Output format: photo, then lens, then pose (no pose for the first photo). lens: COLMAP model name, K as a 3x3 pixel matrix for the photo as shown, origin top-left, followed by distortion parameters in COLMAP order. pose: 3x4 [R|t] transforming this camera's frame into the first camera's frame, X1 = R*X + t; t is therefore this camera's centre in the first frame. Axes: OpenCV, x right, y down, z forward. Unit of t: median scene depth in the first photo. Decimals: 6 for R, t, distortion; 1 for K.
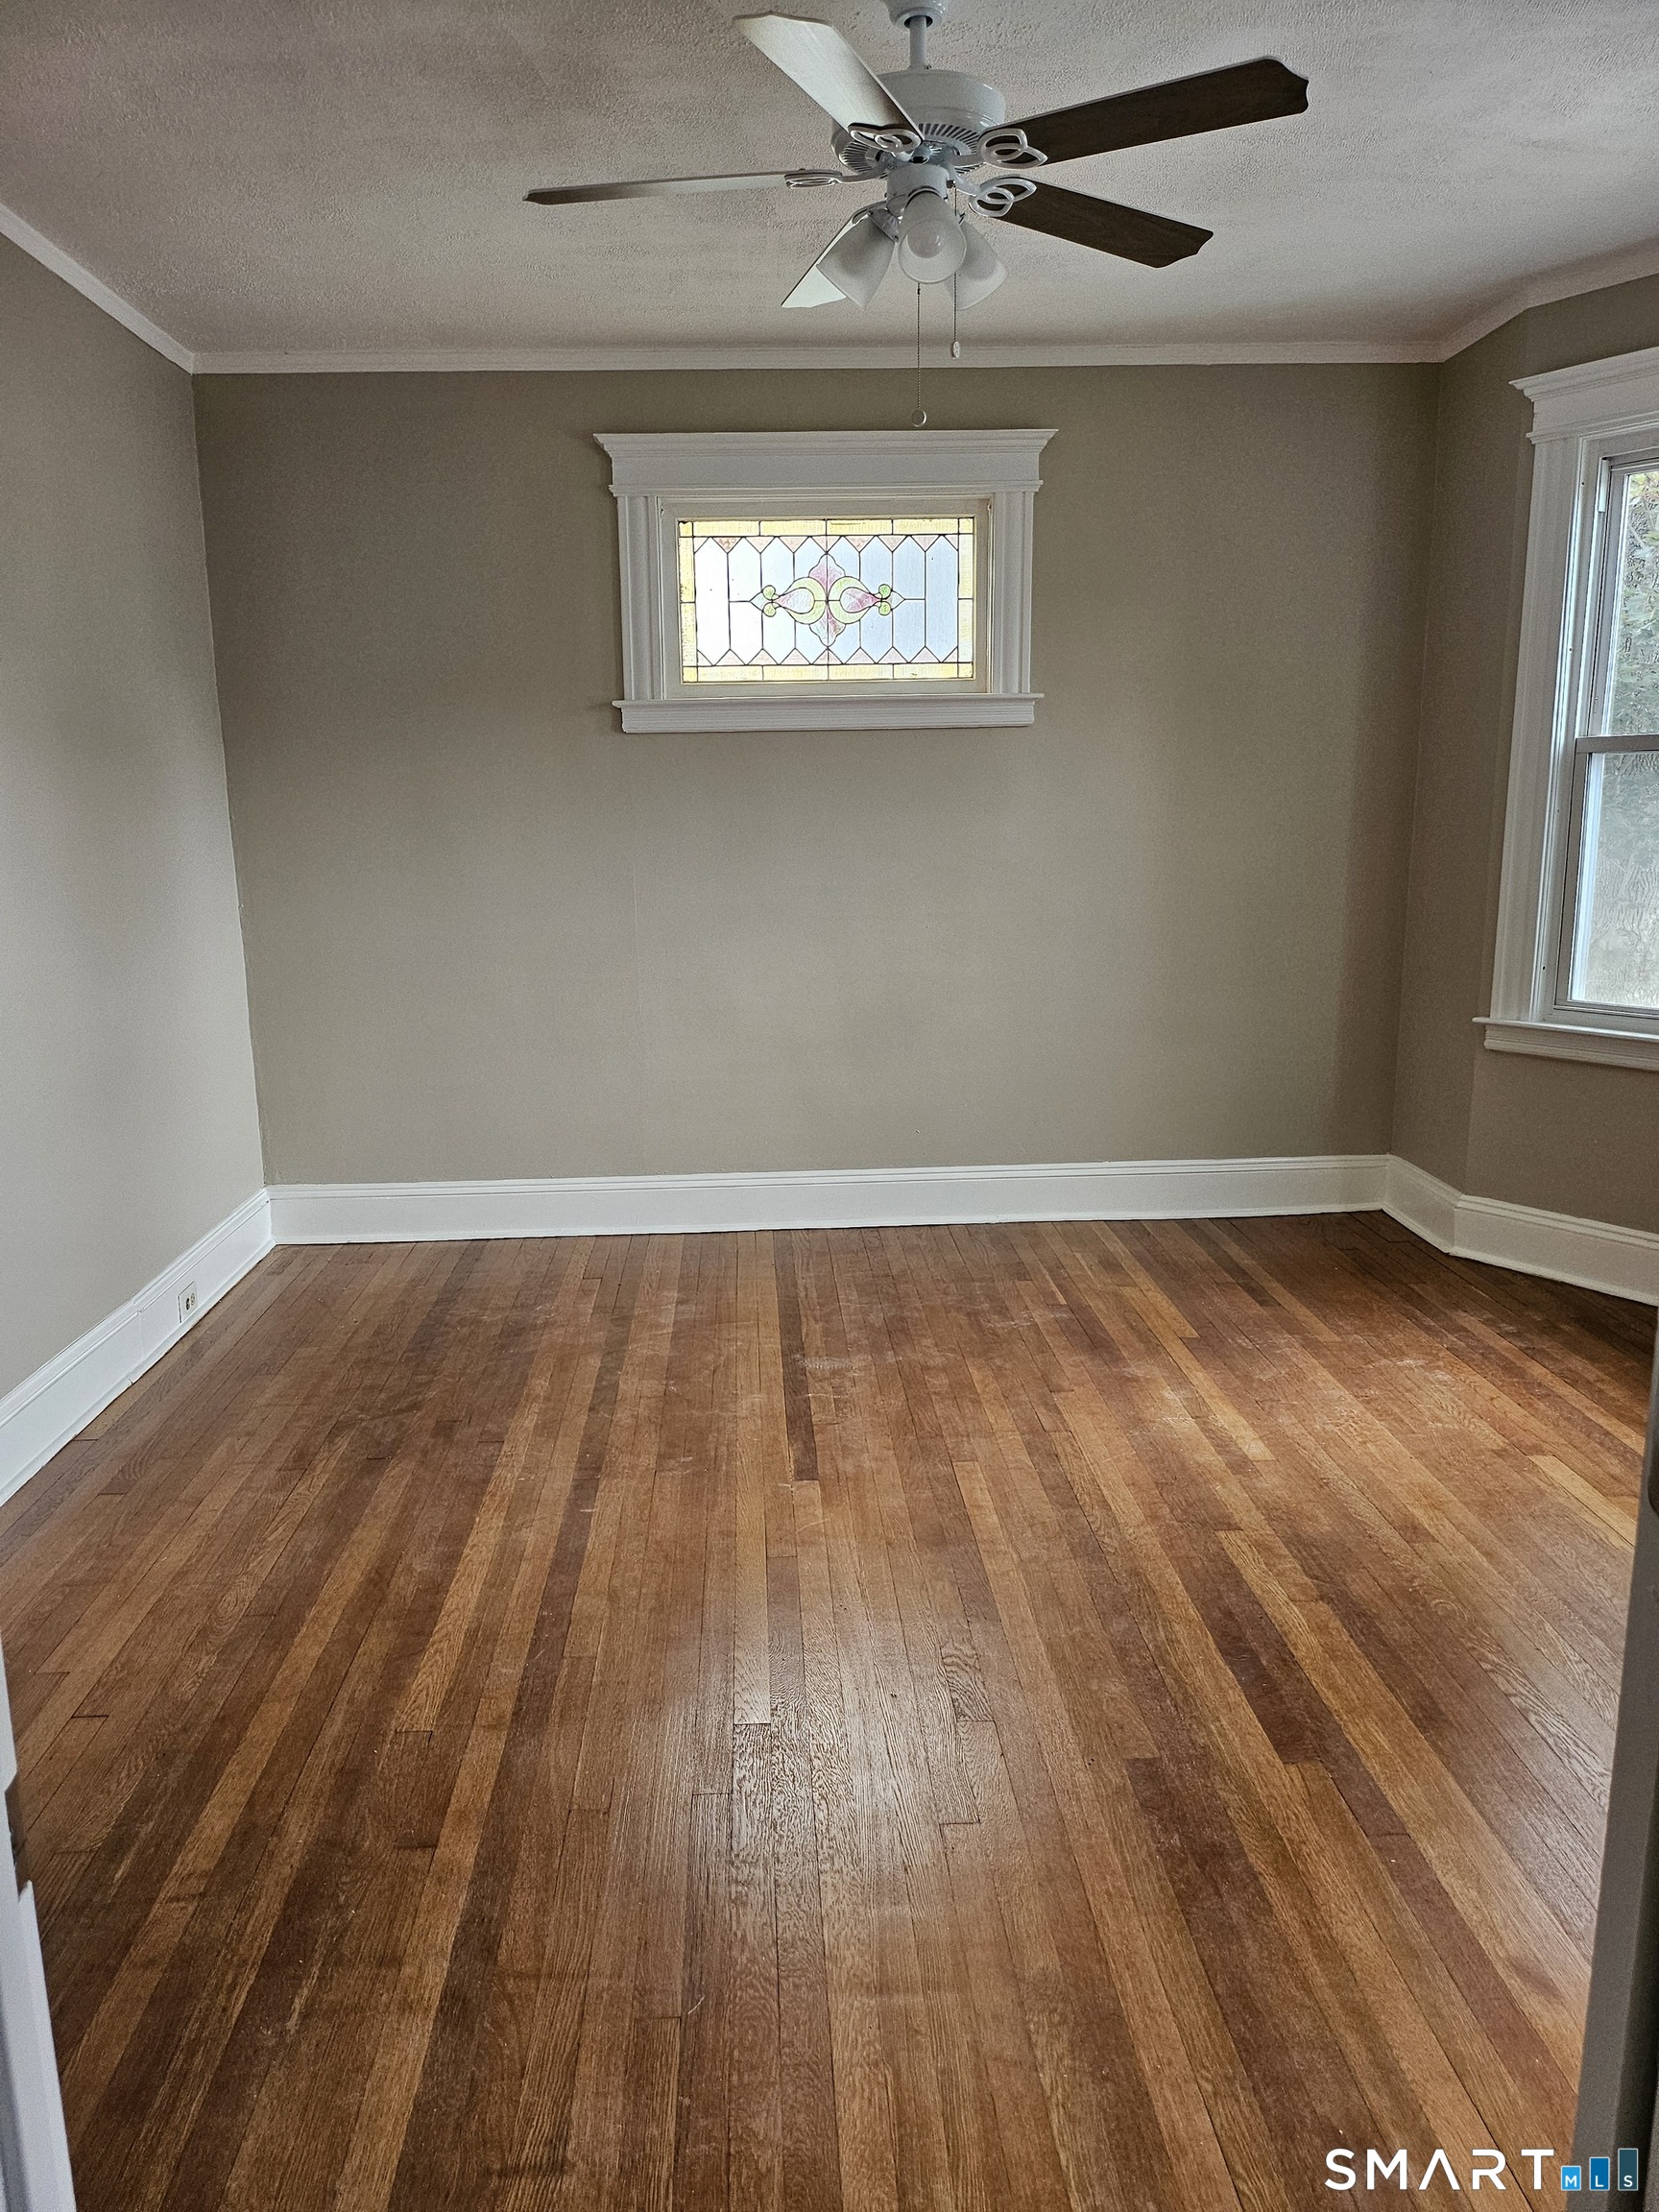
lens RADIAL K [[1548.9, 0, 829.5], [0, 1548.9, 1106.0], [0, 0, 1]] dist [0.049263, -0.055040]
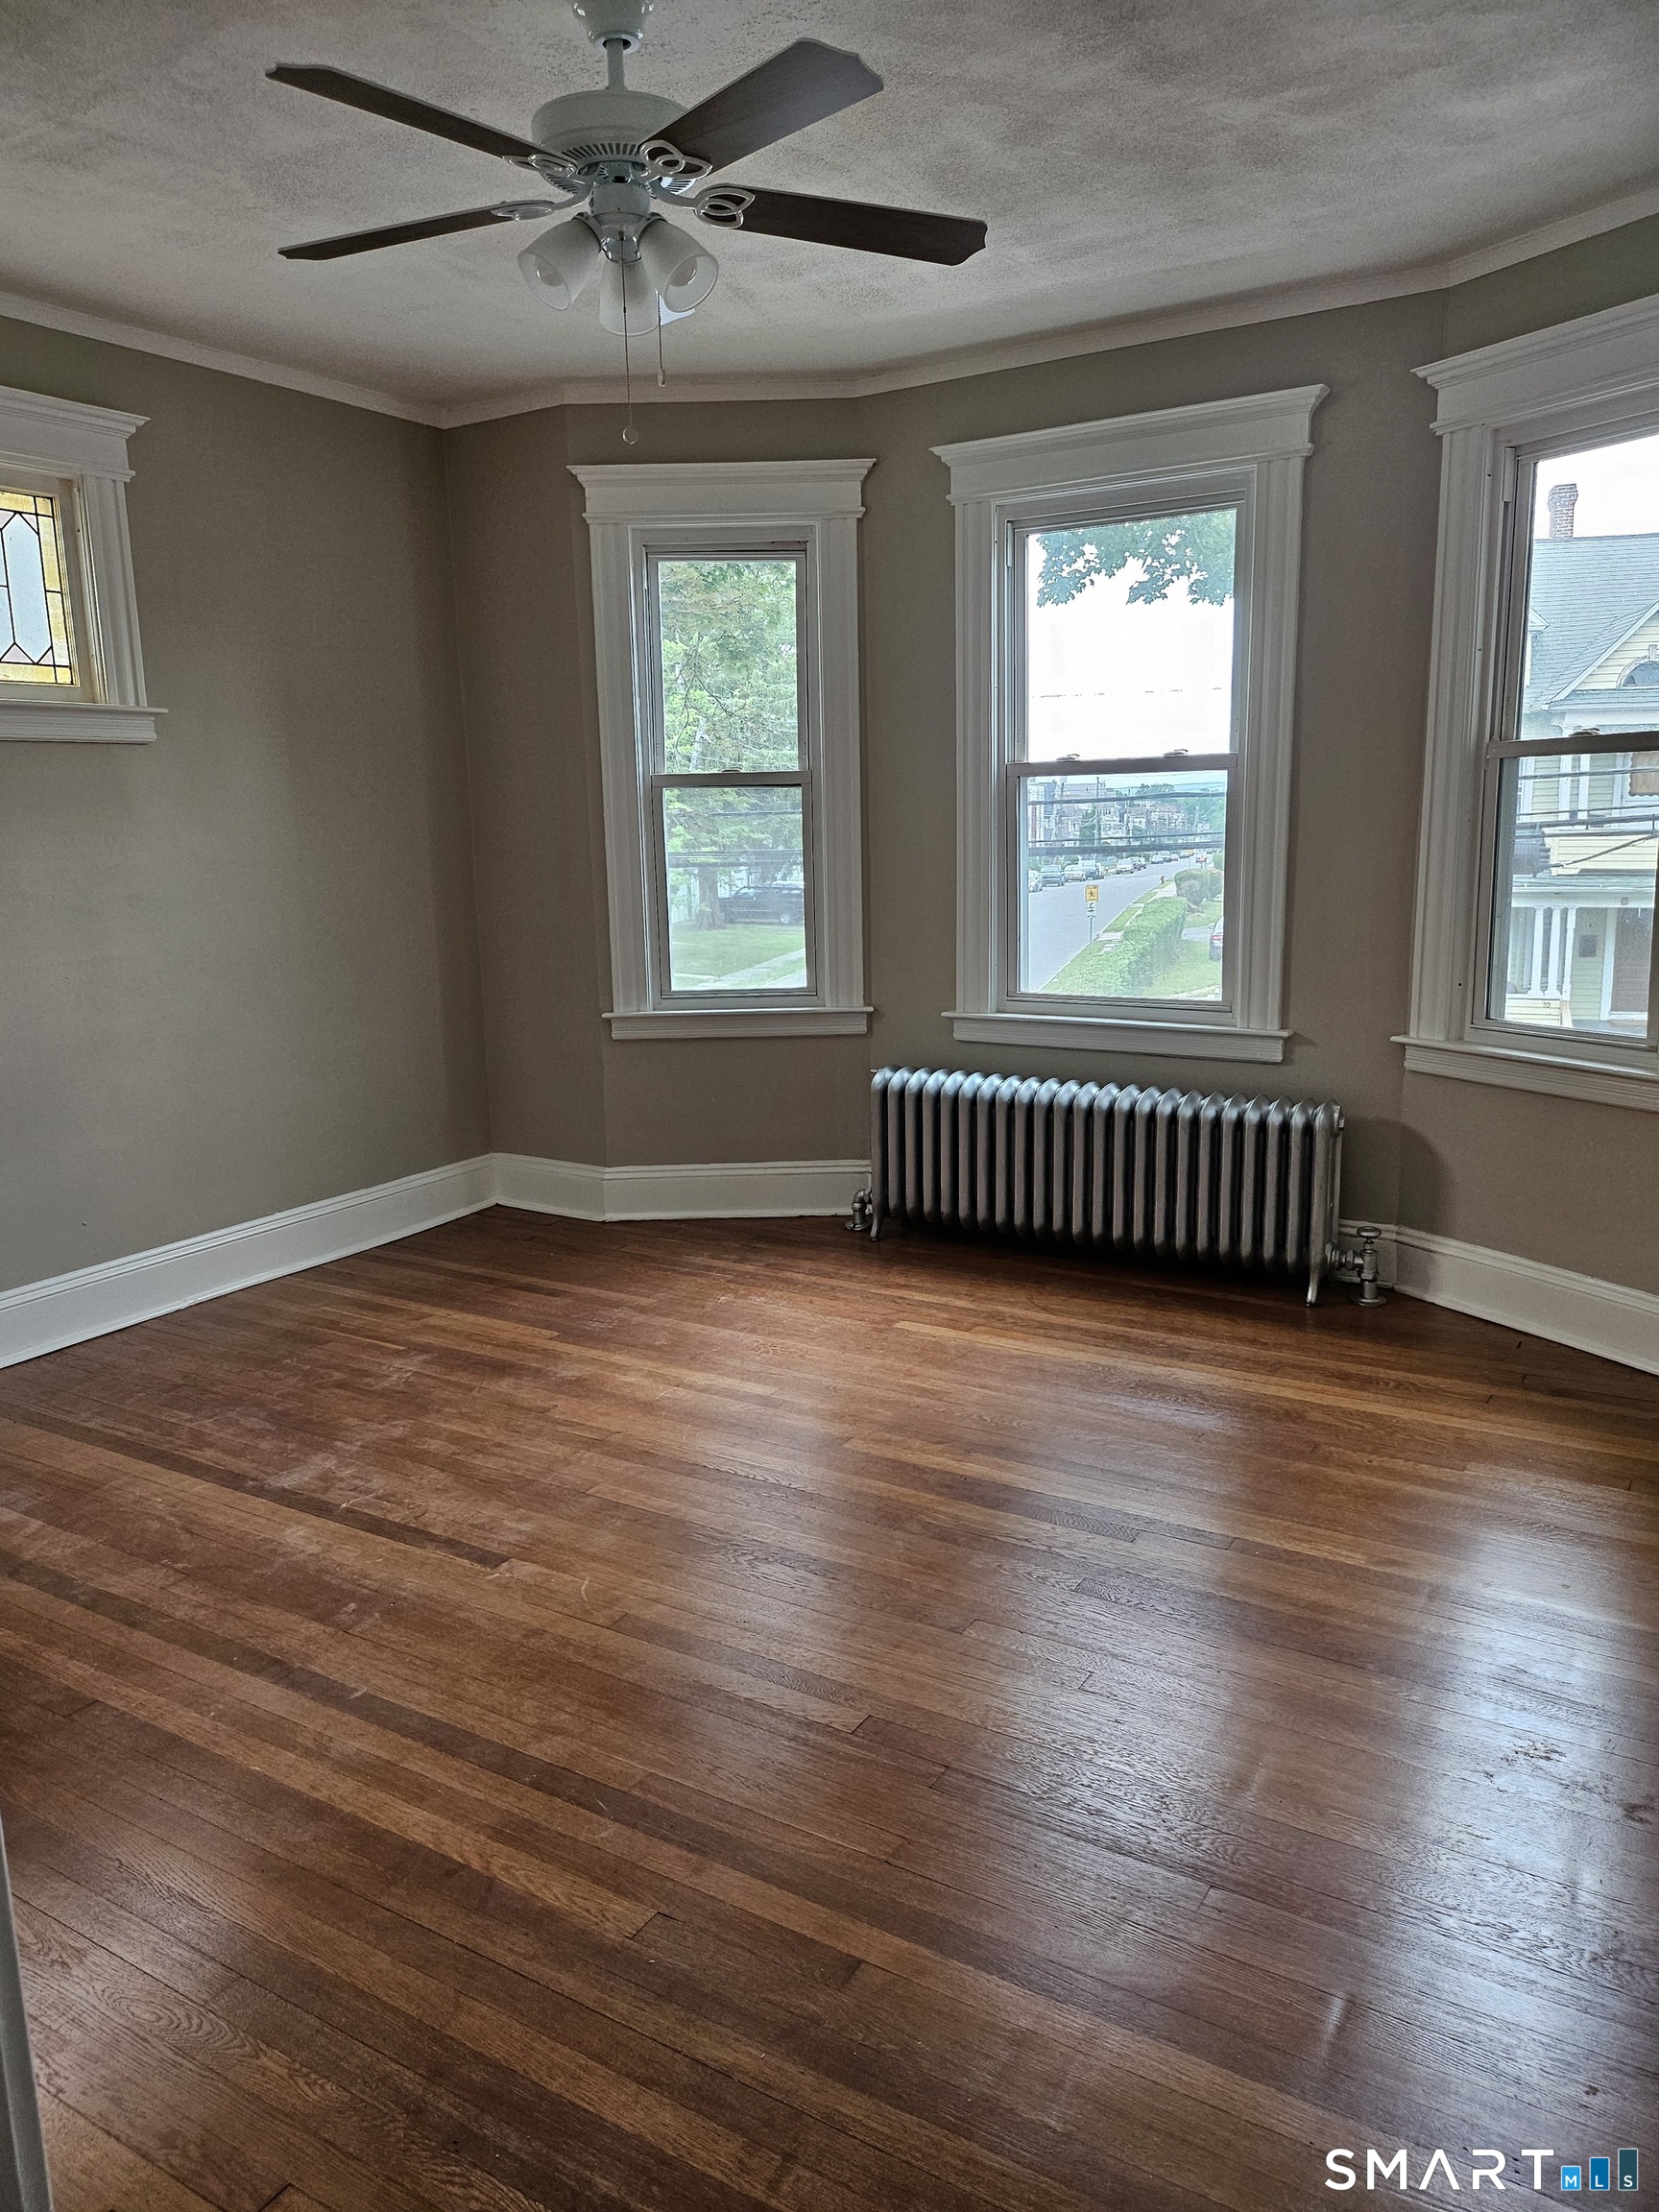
lens RADIAL K [[1535.1, 0, 829.5], [0, 1535.1, 1106.0], [0, 0, 1]] dist [0.076191, -0.113607]
pose [[0.563077, -0.152545, 0.812203, -0.486366], [0.173595, 0.982721, 0.064222, -0.037938], [-0.807966, 0.104833, 0.579829, 0.236535]]
